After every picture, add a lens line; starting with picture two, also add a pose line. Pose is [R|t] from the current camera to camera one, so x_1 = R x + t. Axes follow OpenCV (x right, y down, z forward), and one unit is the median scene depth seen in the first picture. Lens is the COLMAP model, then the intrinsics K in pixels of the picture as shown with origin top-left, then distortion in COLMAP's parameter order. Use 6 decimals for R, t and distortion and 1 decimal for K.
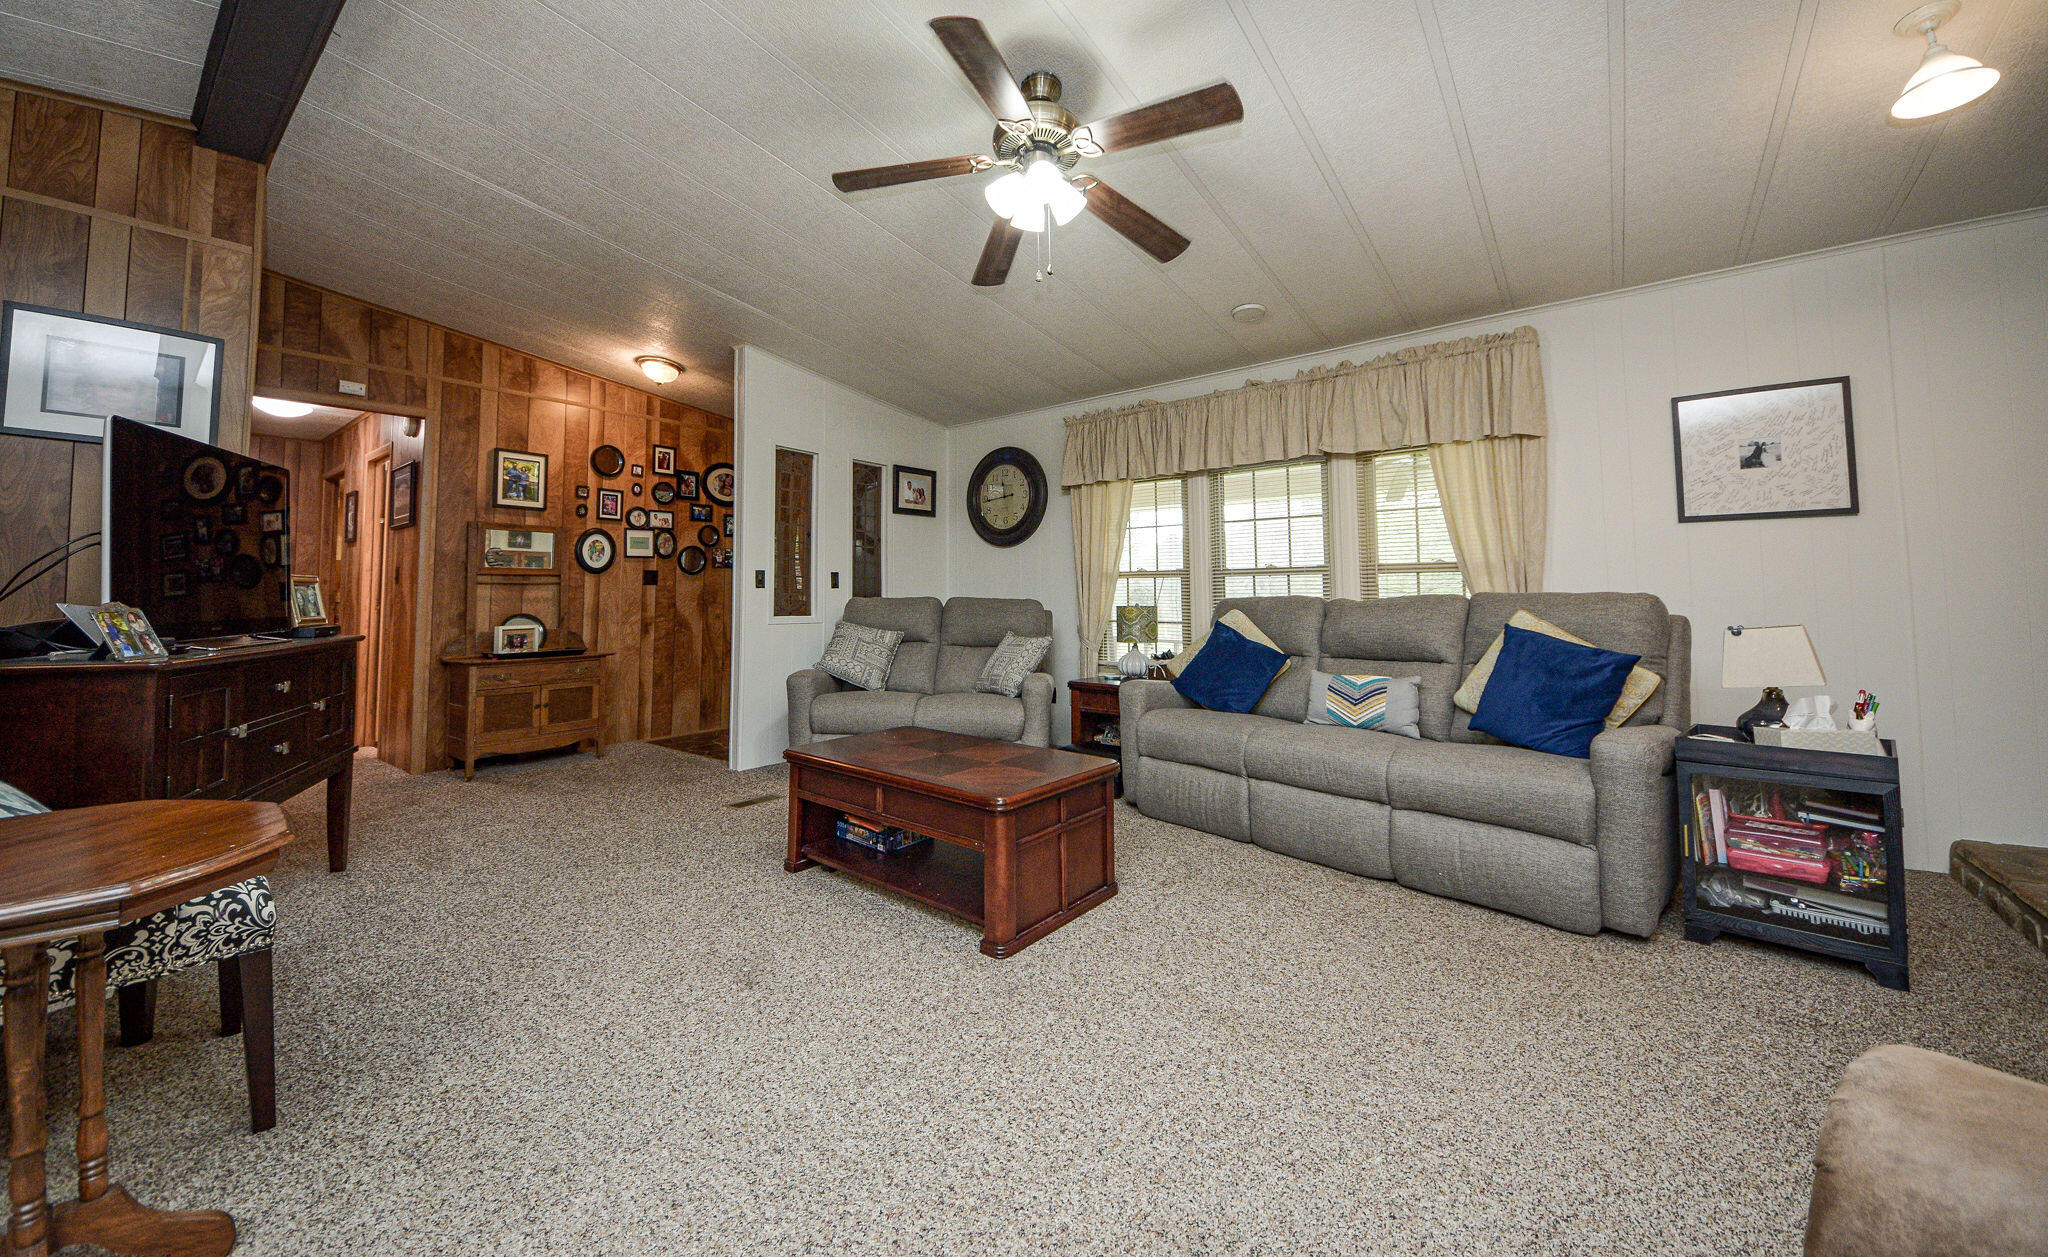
lens RADIAL K [[751.9, 0, 989.9], [0, 751.9, 554.7], [0, 0, 1]] dist [0.001875, -0.014466]
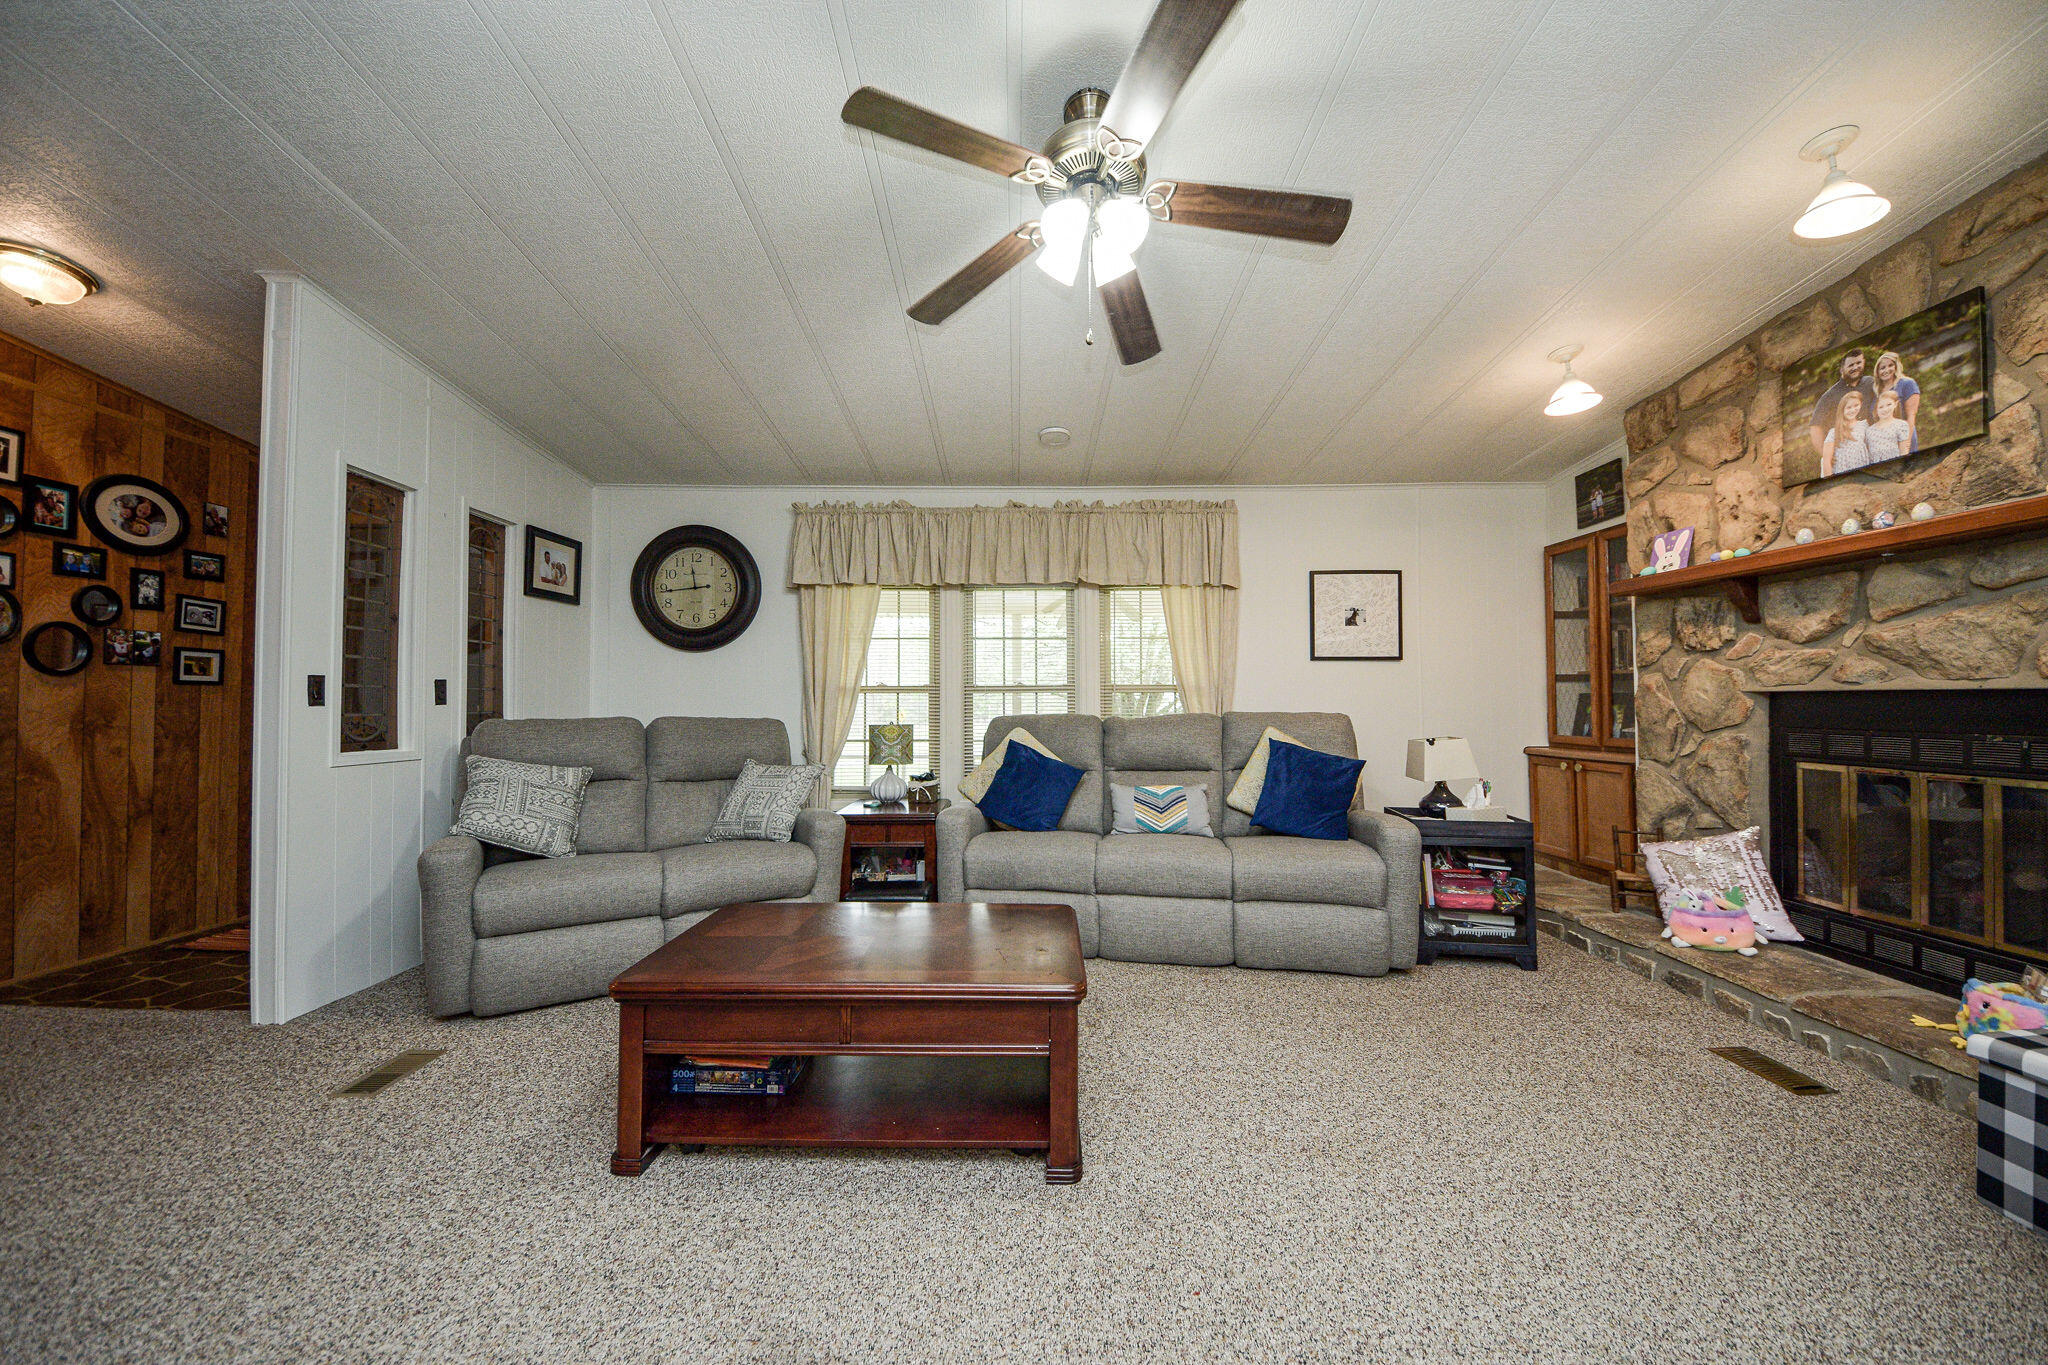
lens RADIAL K [[727.6, 0, 1024.0], [0, 727.6, 682.5], [0, 0, 1]] dist [0.004756, -0.010362]
pose [[0.759528, 0.017121, 0.650249, -0.261455], [-0.038154, 0.999105, 0.018259, -0.005013], [-0.649355, -0.038678, 0.759502, 0.222025]]
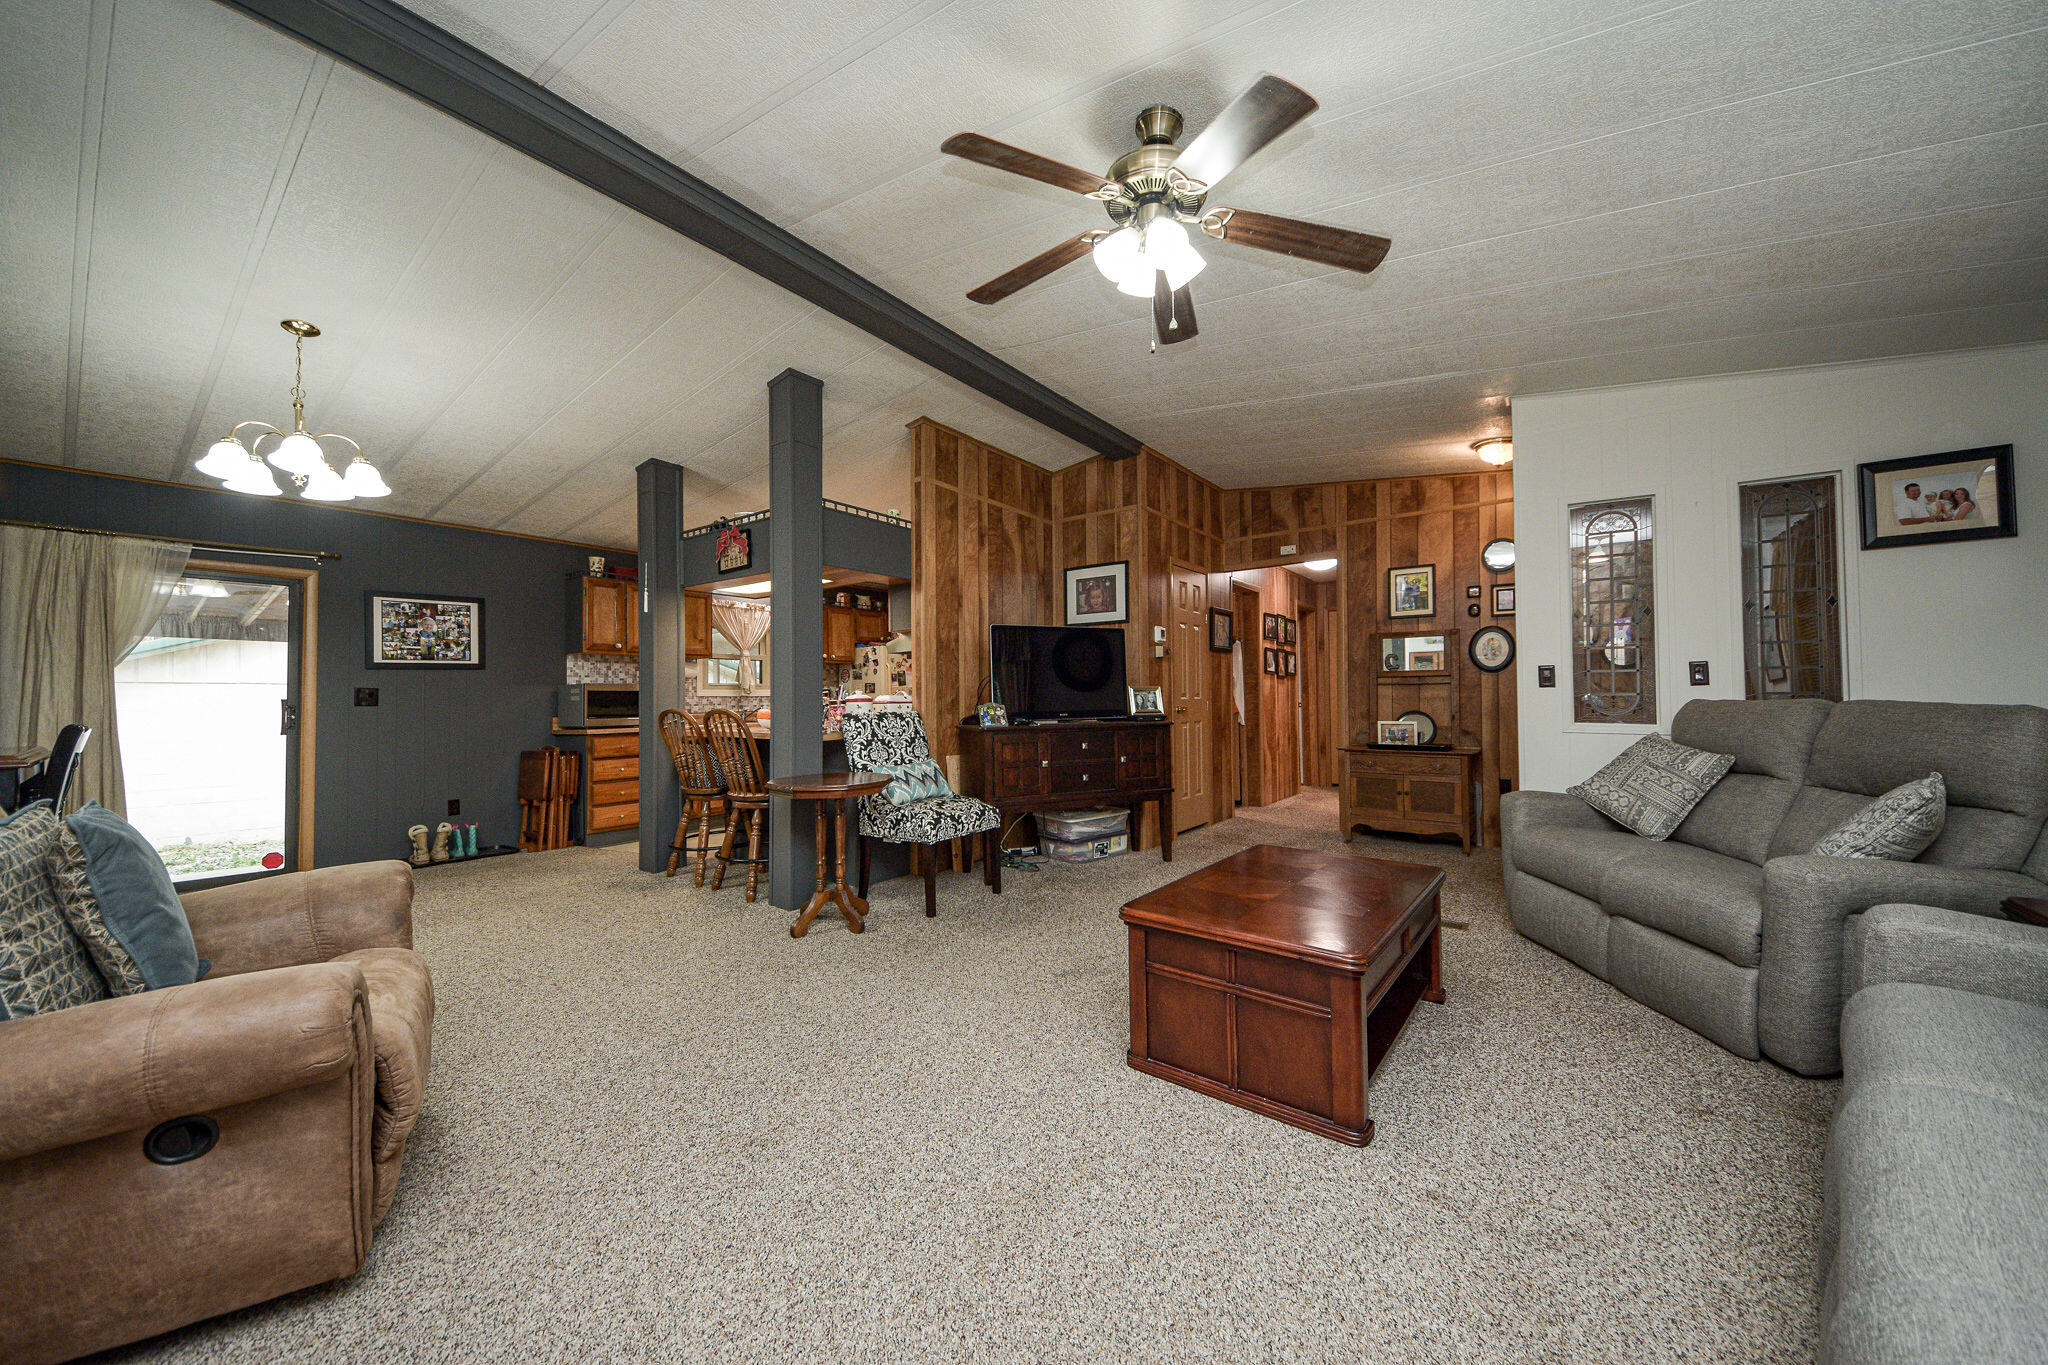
lens RADIAL K [[727.6, 0, 1024.0], [0, 727.6, 682.5], [0, 0, 1]] dist [0.004756, -0.010362]
pose [[0.031148, -0.014741, -0.999406, 0.484798], [0.067000, 0.997673, -0.012628, 0.011359], [0.997267, -0.066567, 0.032063, 0.415534]]
